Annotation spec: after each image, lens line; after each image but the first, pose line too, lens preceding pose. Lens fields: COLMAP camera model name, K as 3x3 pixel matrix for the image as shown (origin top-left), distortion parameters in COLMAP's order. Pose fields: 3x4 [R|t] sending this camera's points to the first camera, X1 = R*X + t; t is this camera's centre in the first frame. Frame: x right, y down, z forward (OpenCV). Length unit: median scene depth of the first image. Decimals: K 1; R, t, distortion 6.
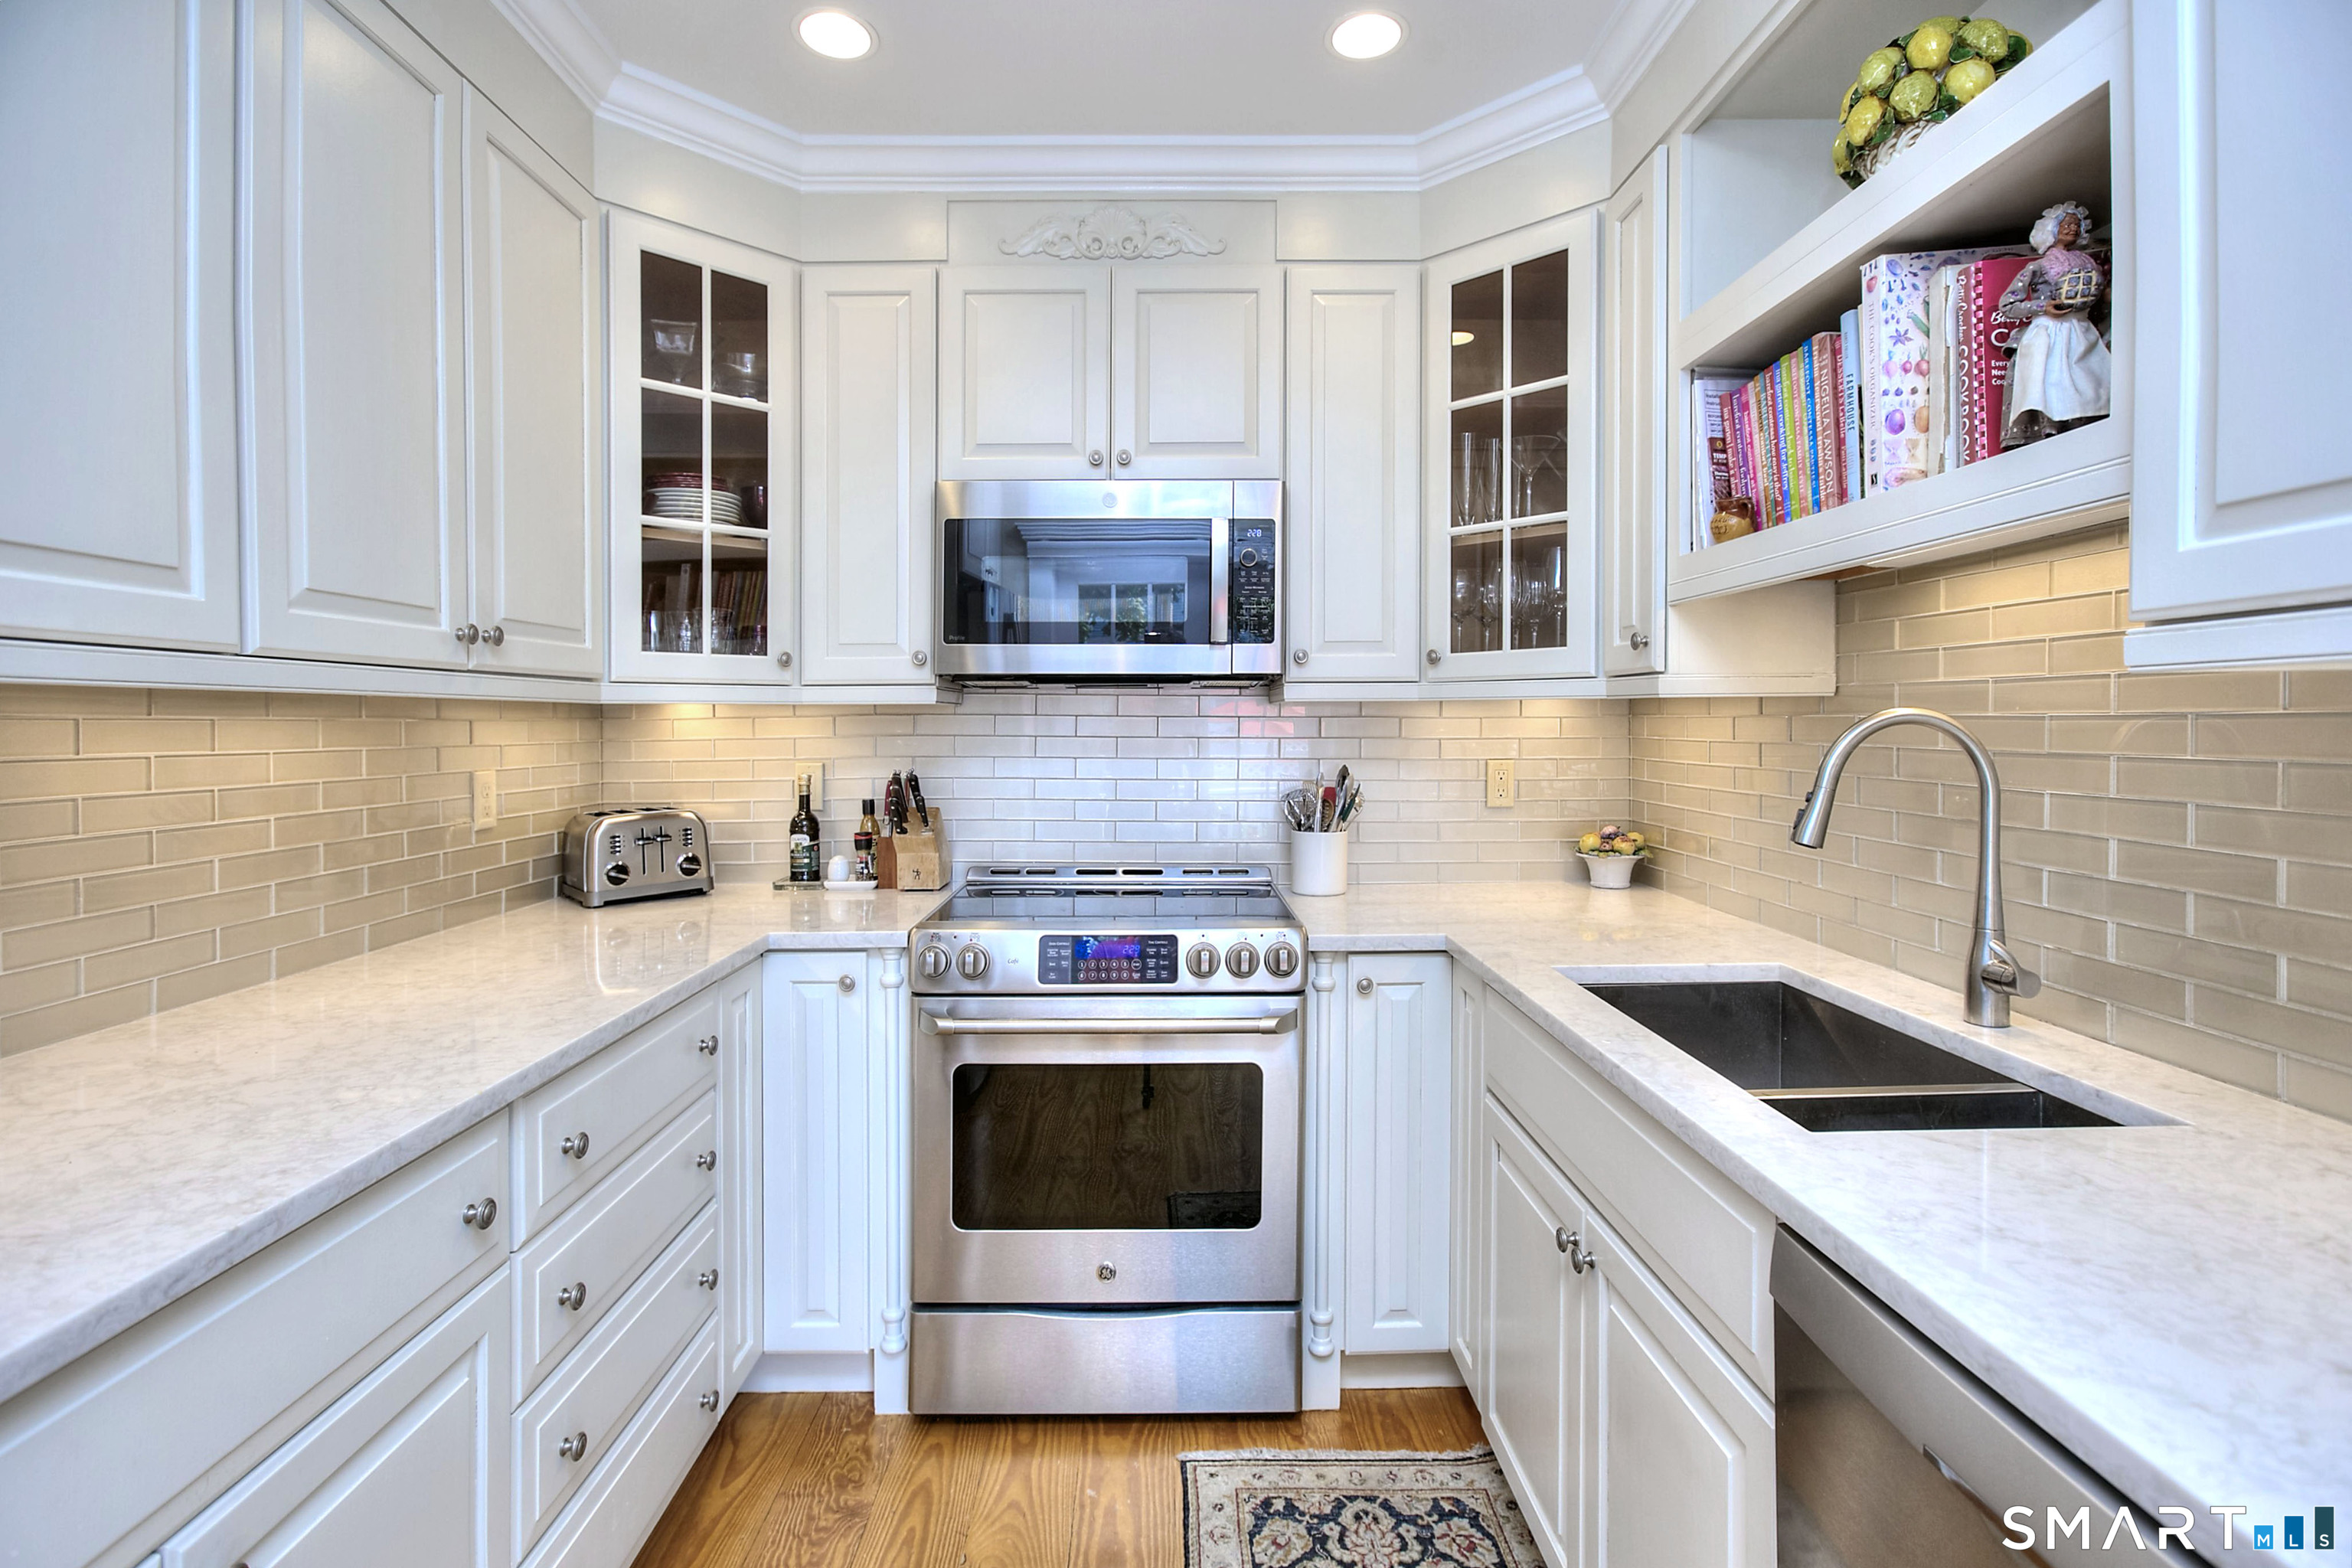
lens RADIAL K [[1158.6, 0, 1171.2], [0, 1158.6, 740.9], [0, 0, 1]] dist [0.000068, 0.000414]
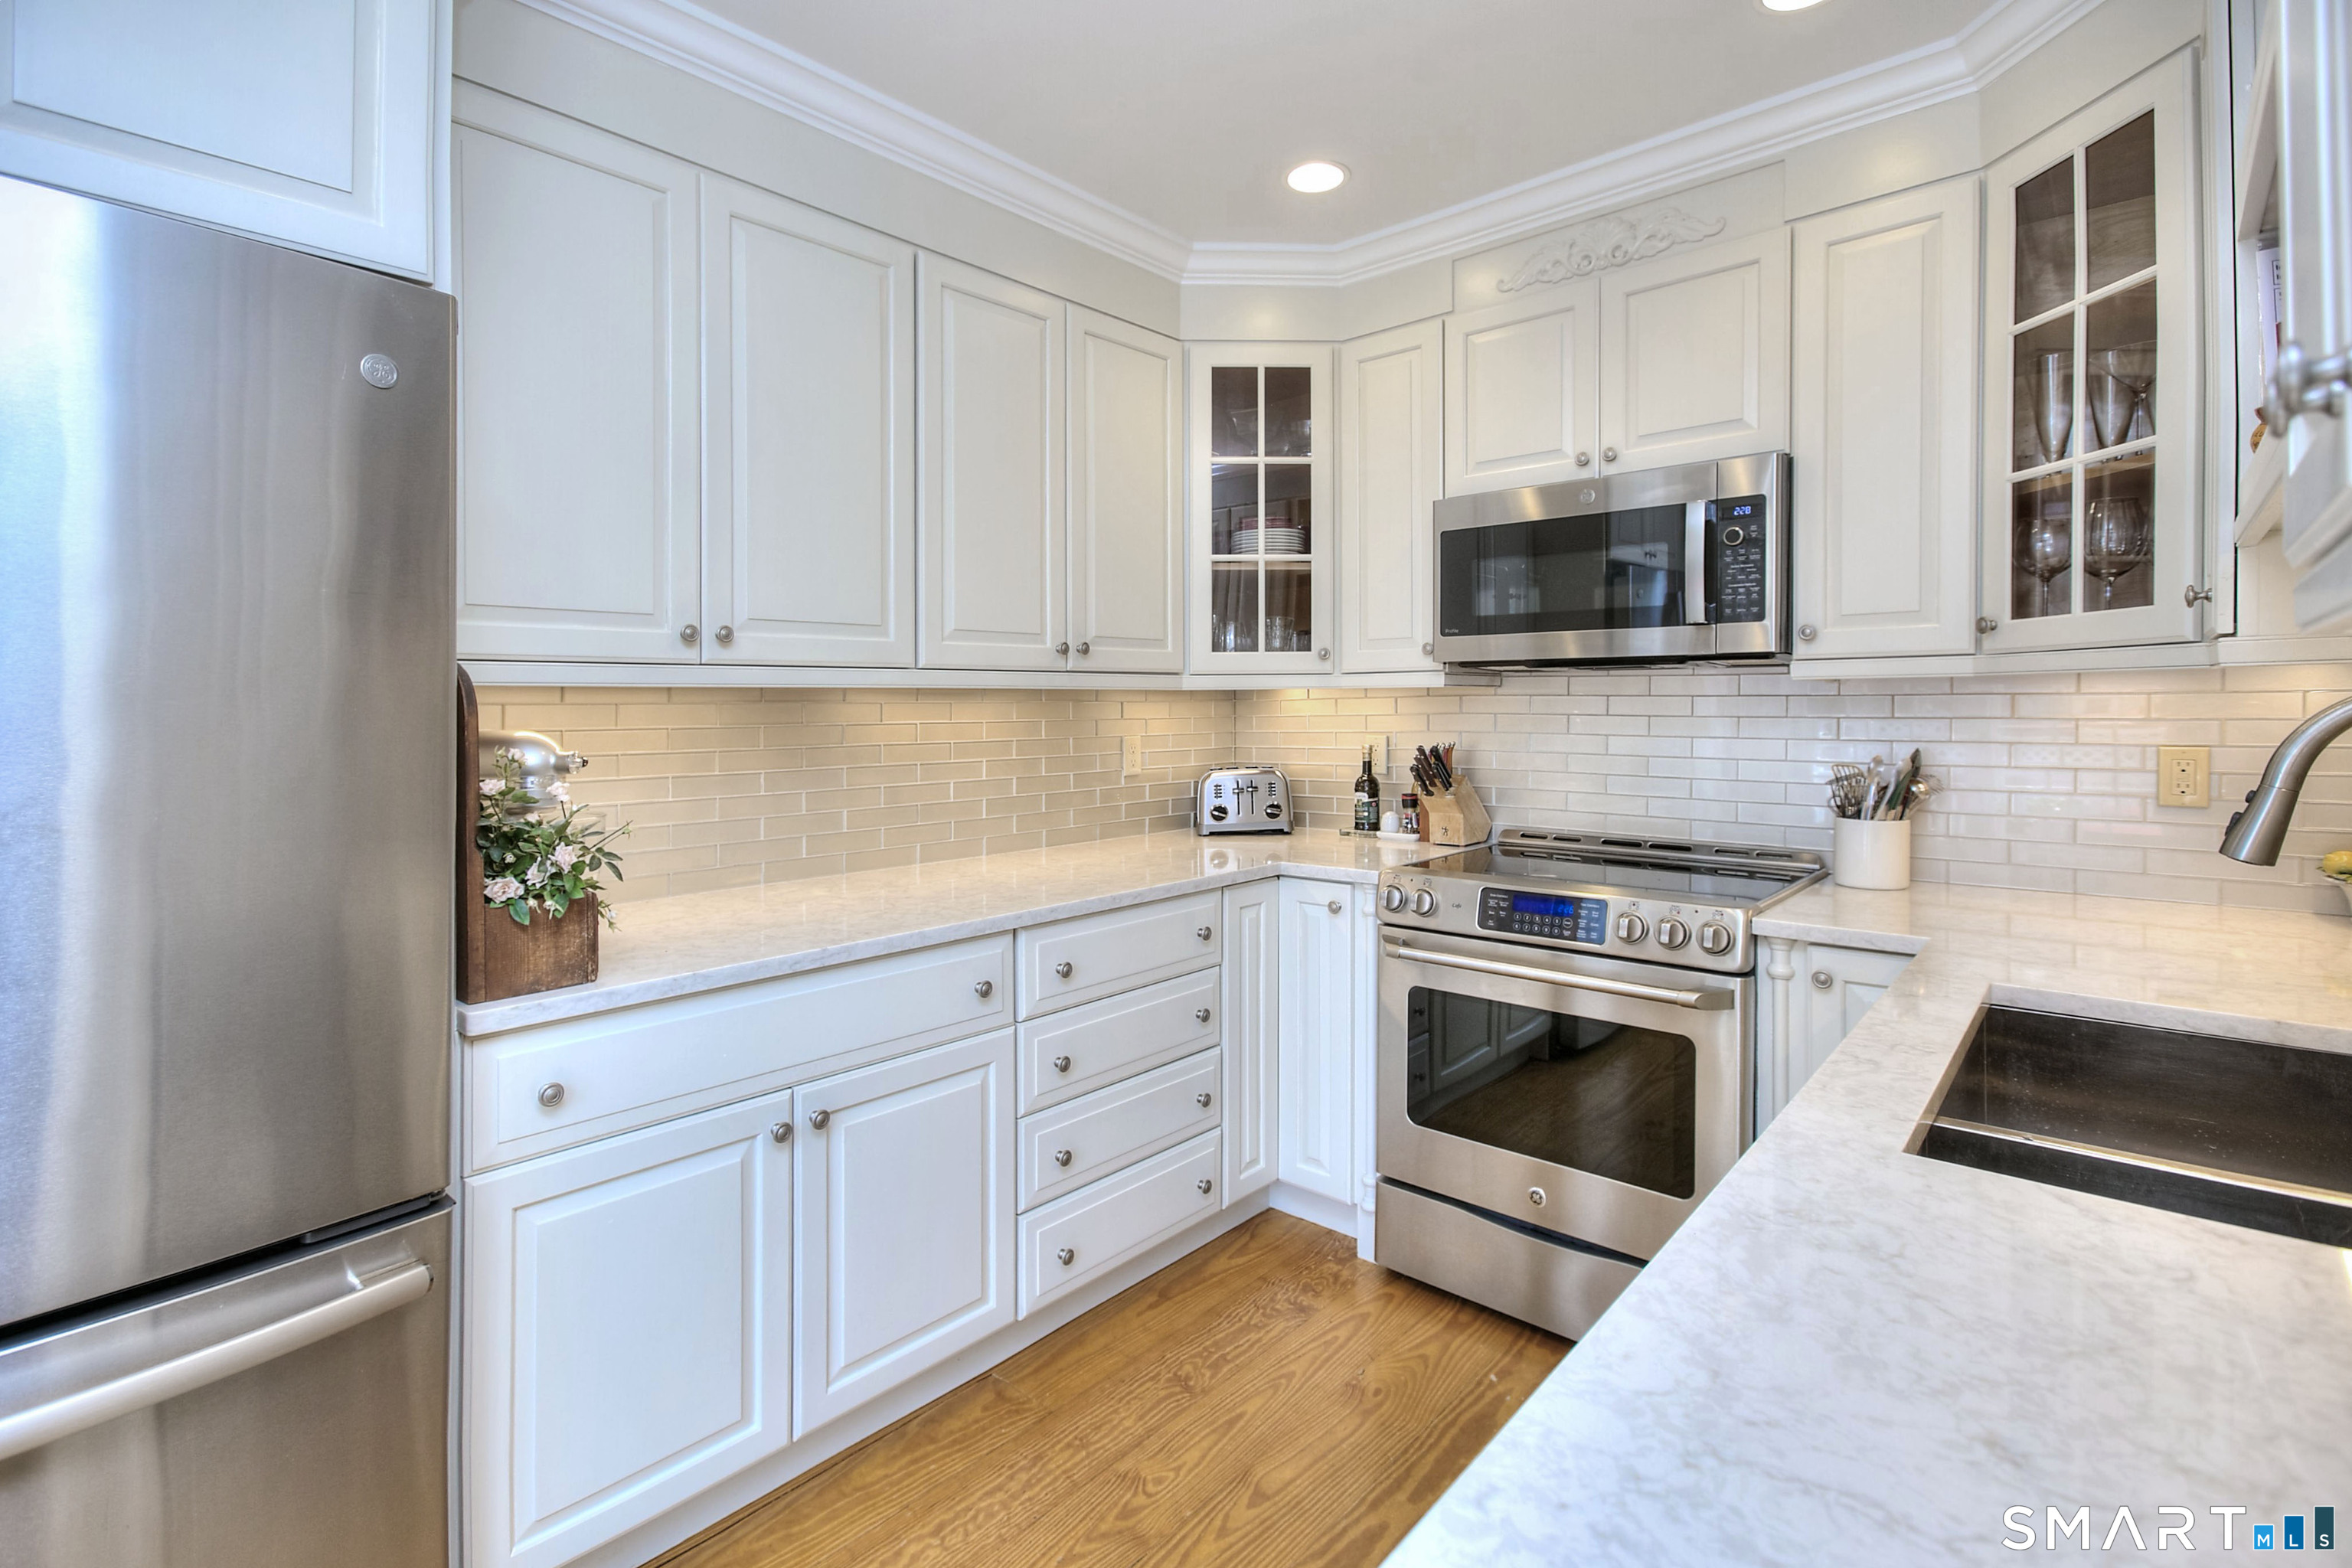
lens RADIAL K [[1097.7, 0, 1175.9], [0, 1097.7, 706.0], [0, 0, 1]] dist [-0.026296, 0.023748]
pose [[0.740395, -0.001136, -0.672172, 0.371231], [-0.007257, 0.999927, -0.009683, 0.000557], [0.672133, 0.012047, 0.740332, -0.009744]]
